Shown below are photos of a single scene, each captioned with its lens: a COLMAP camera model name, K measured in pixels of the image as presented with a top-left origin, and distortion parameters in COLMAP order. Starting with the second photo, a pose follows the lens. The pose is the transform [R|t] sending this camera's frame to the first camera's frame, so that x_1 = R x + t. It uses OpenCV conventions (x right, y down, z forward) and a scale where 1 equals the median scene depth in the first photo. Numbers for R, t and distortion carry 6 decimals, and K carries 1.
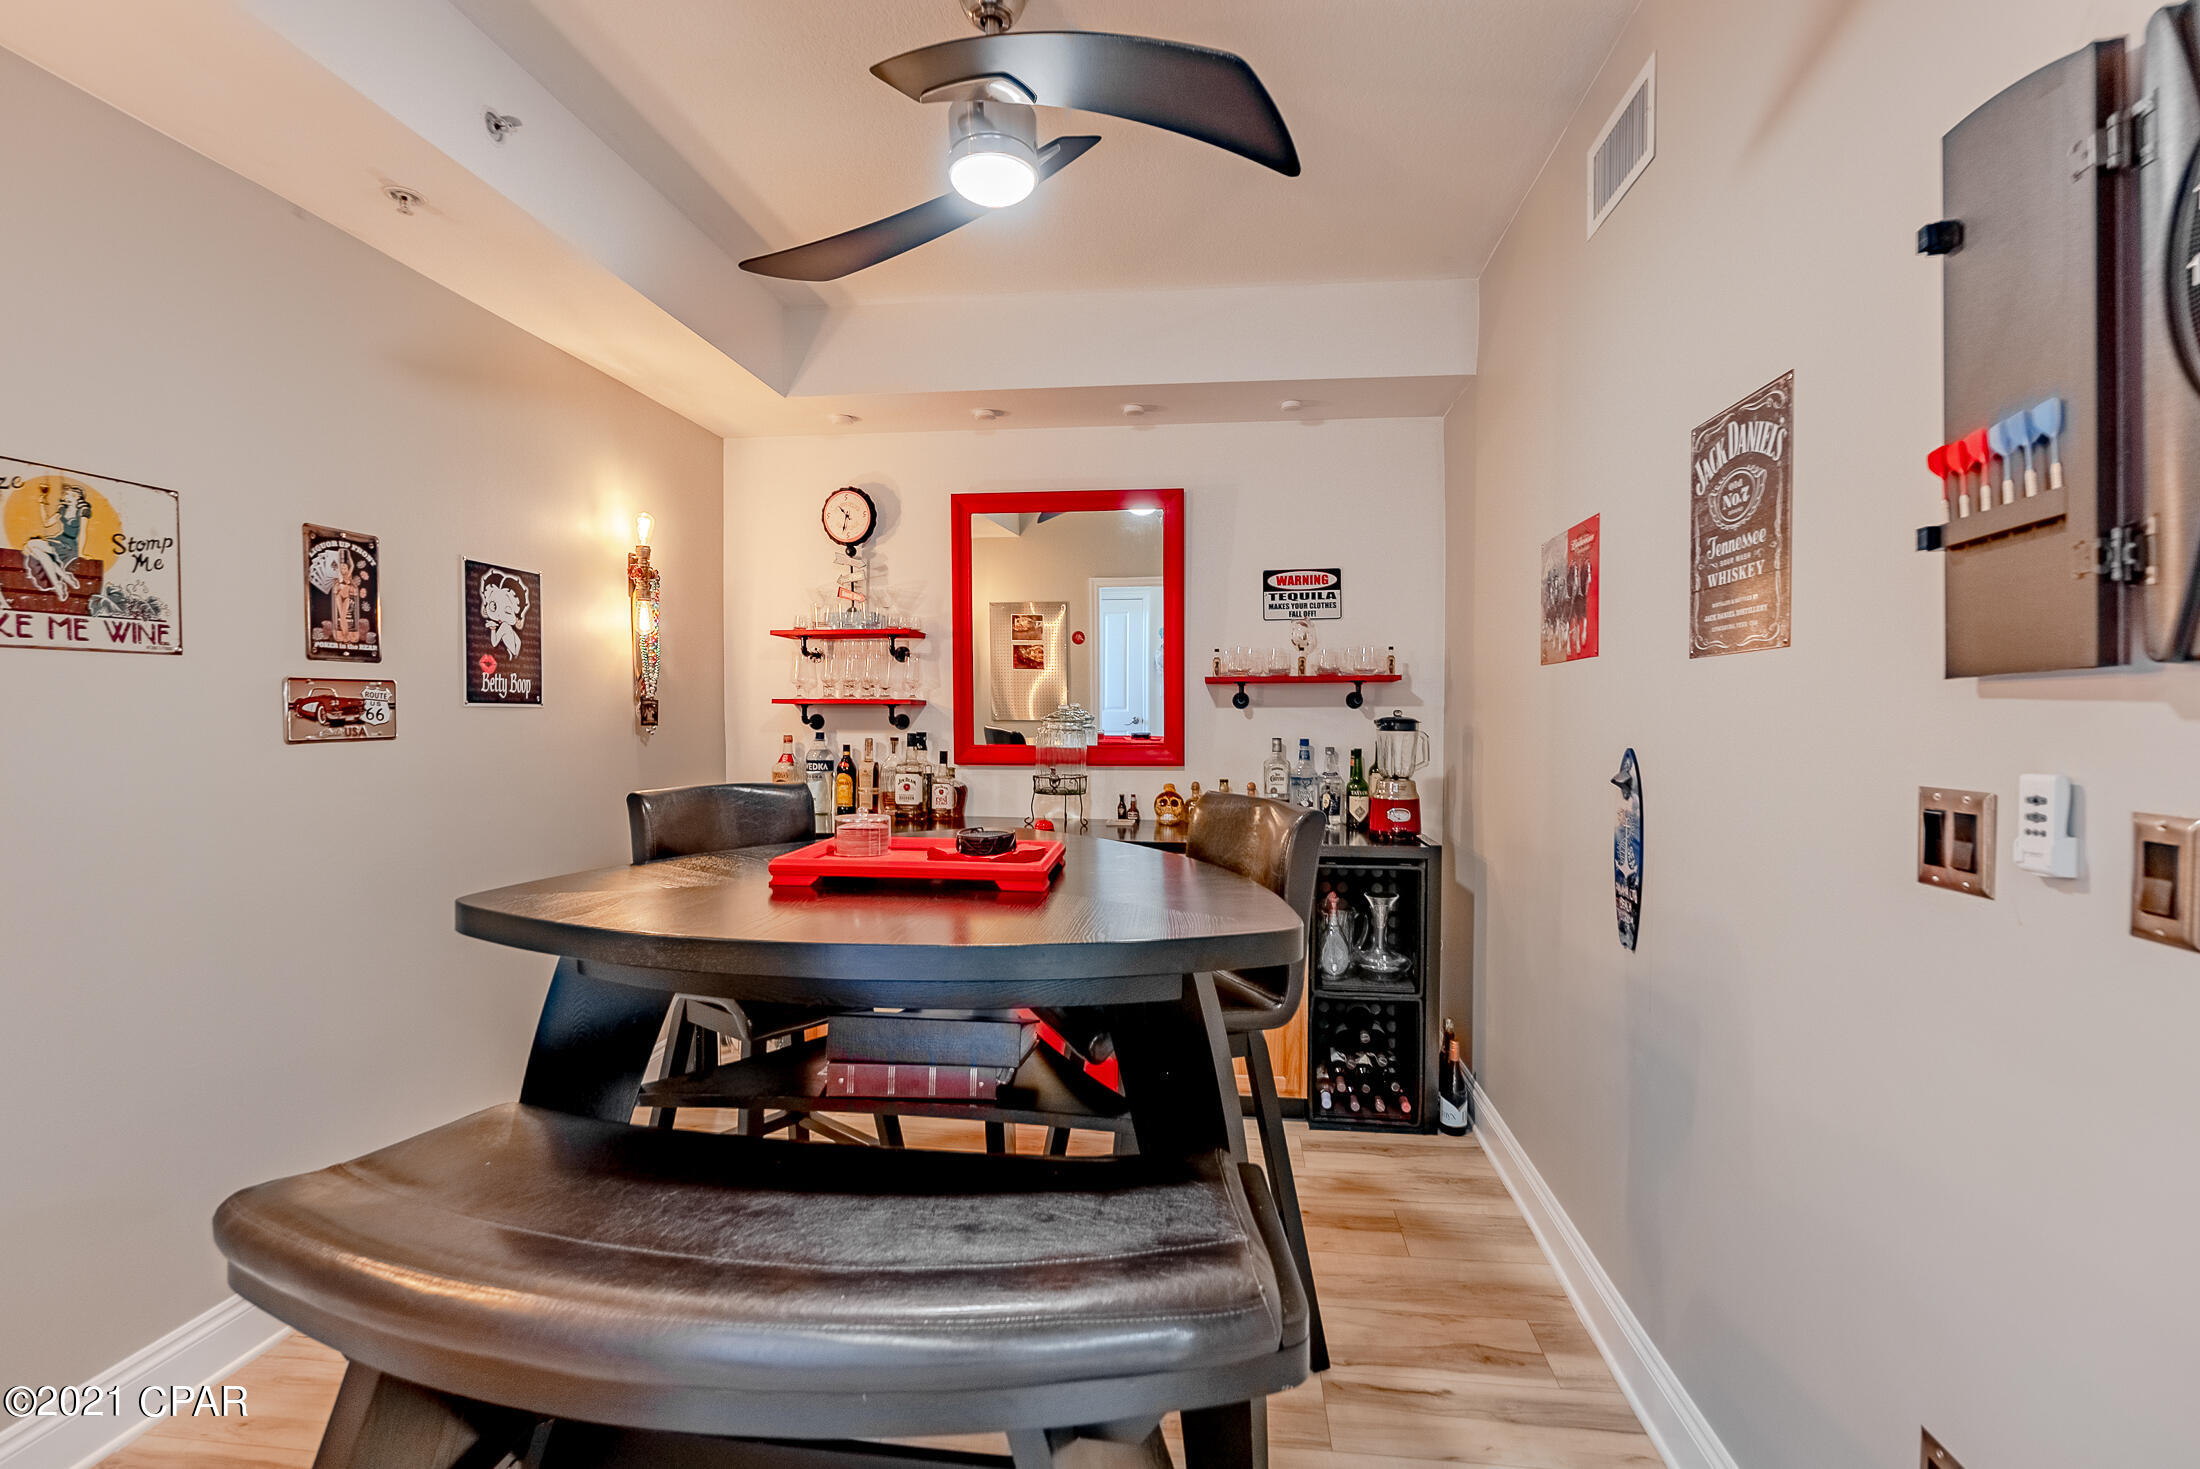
lens RADIAL K [[993.1, 0, 1100.0], [0, 993.1, 734.5], [0, 0, 1]] dist [-0.000838, 0.000009]
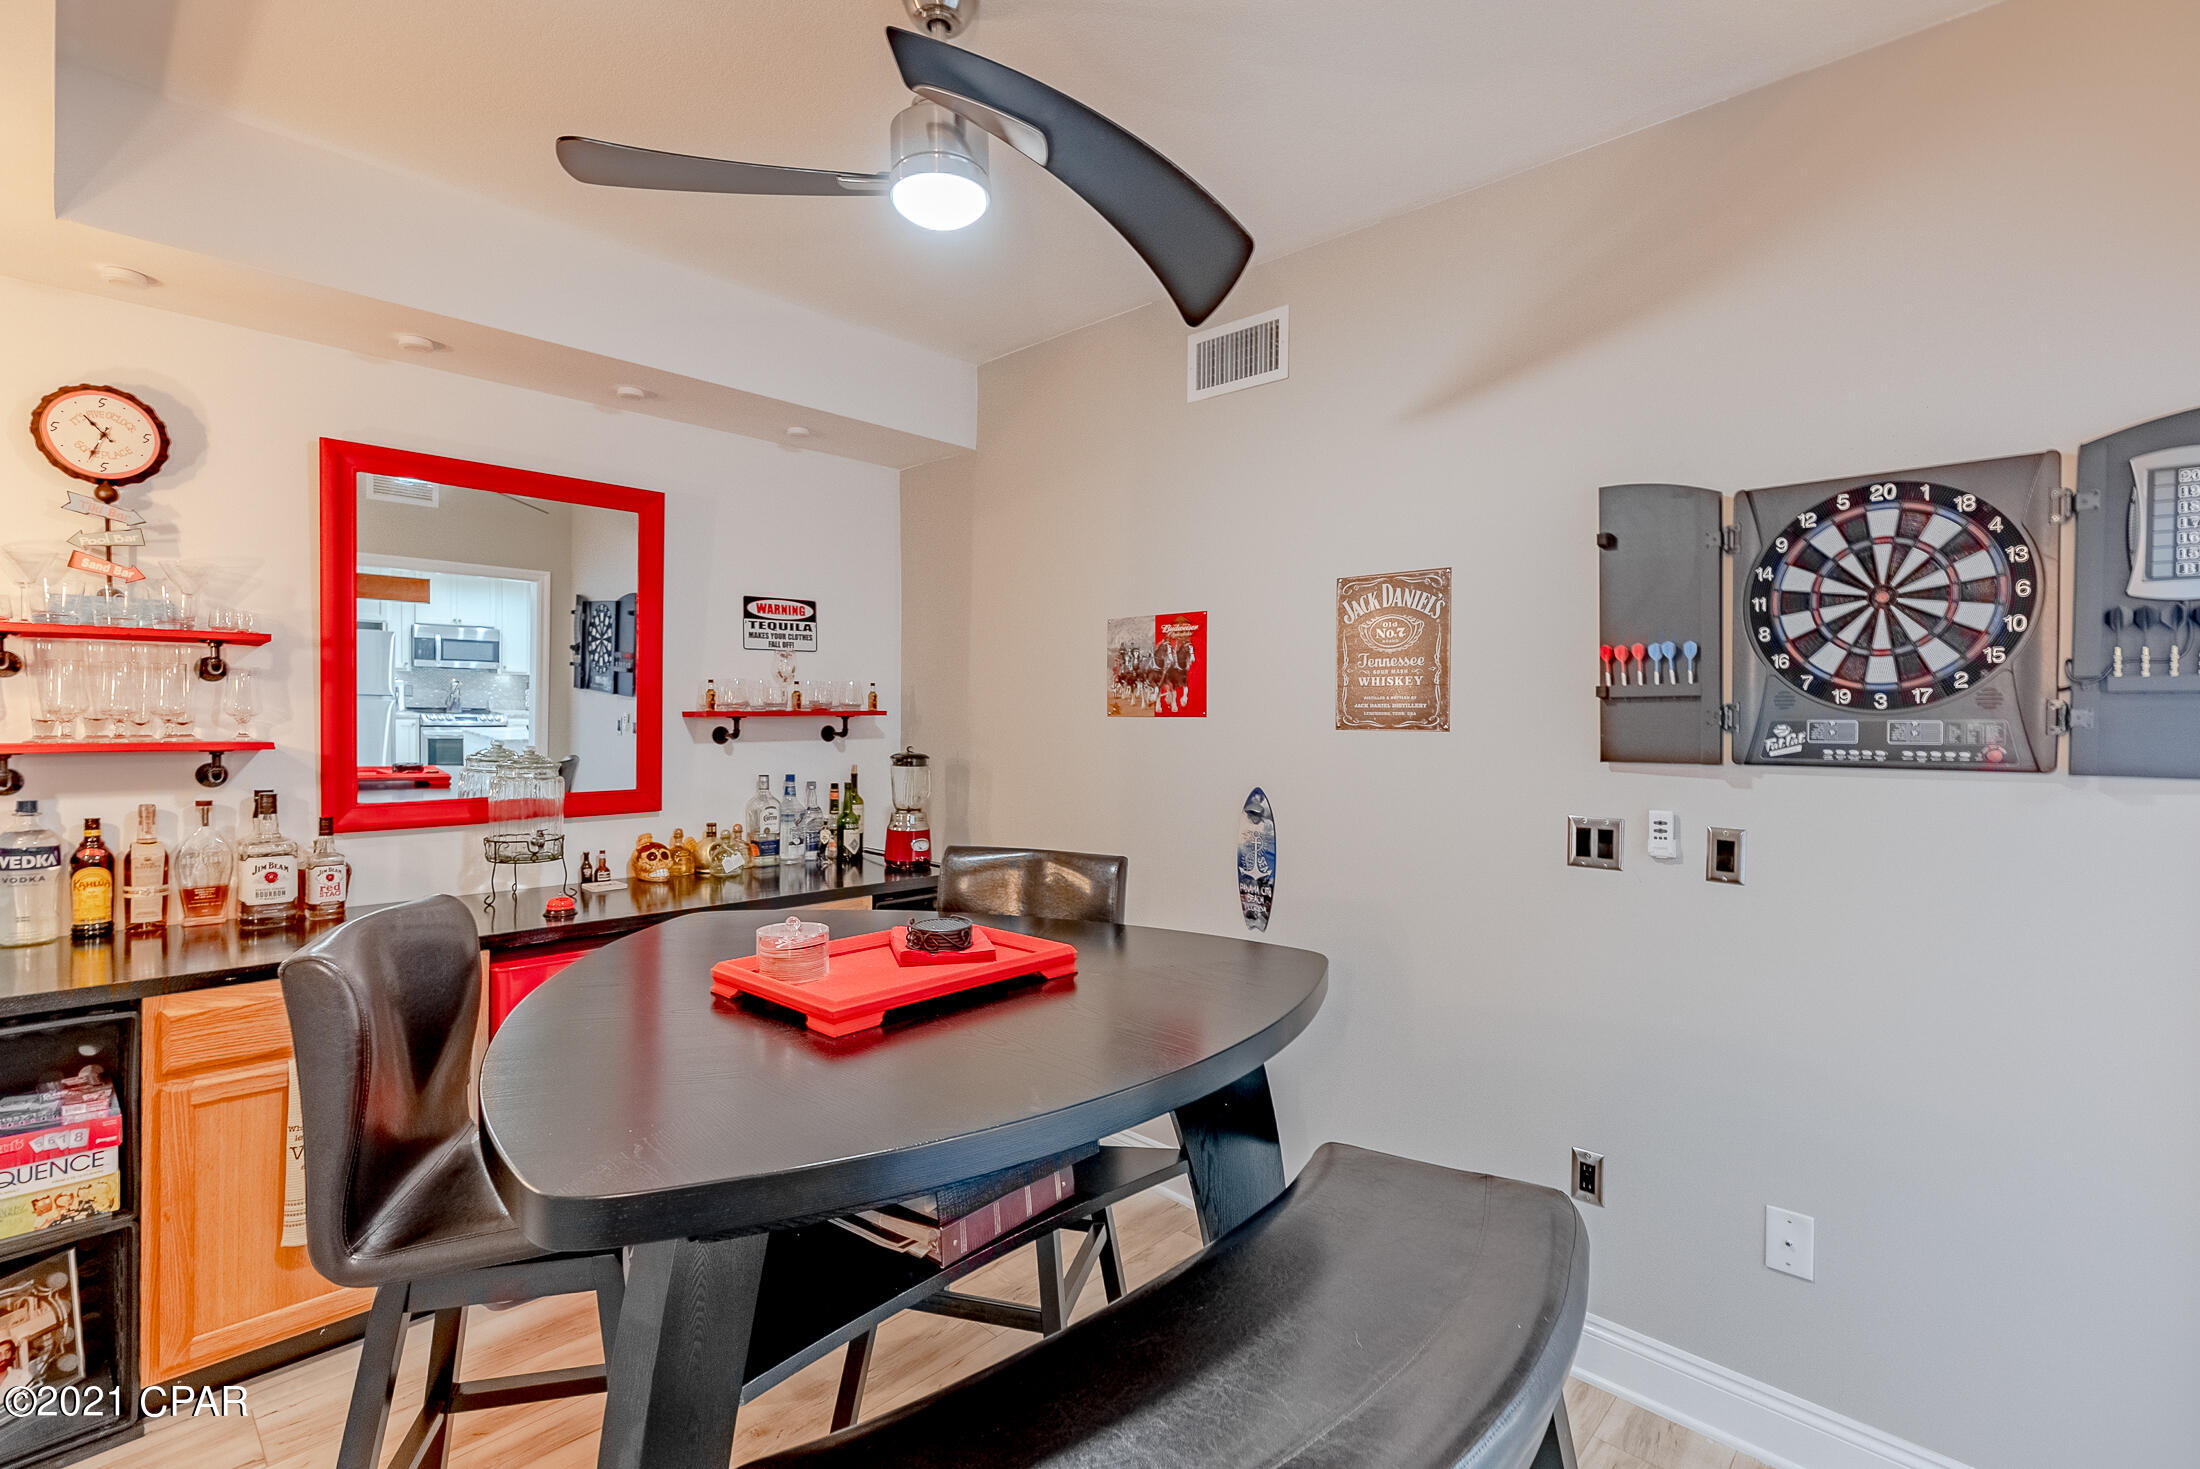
lens RADIAL K [[995.3, 0, 1098.7], [0, 995.3, 722.9], [0, 0, 1]] dist [0.001201, 0.000380]
pose [[0.606306, -0.005879, 0.795209, -0.379888], [0.011443, 0.999934, -0.001332, -0.040702], [-0.795149, 0.009908, 0.606333, 0.170468]]
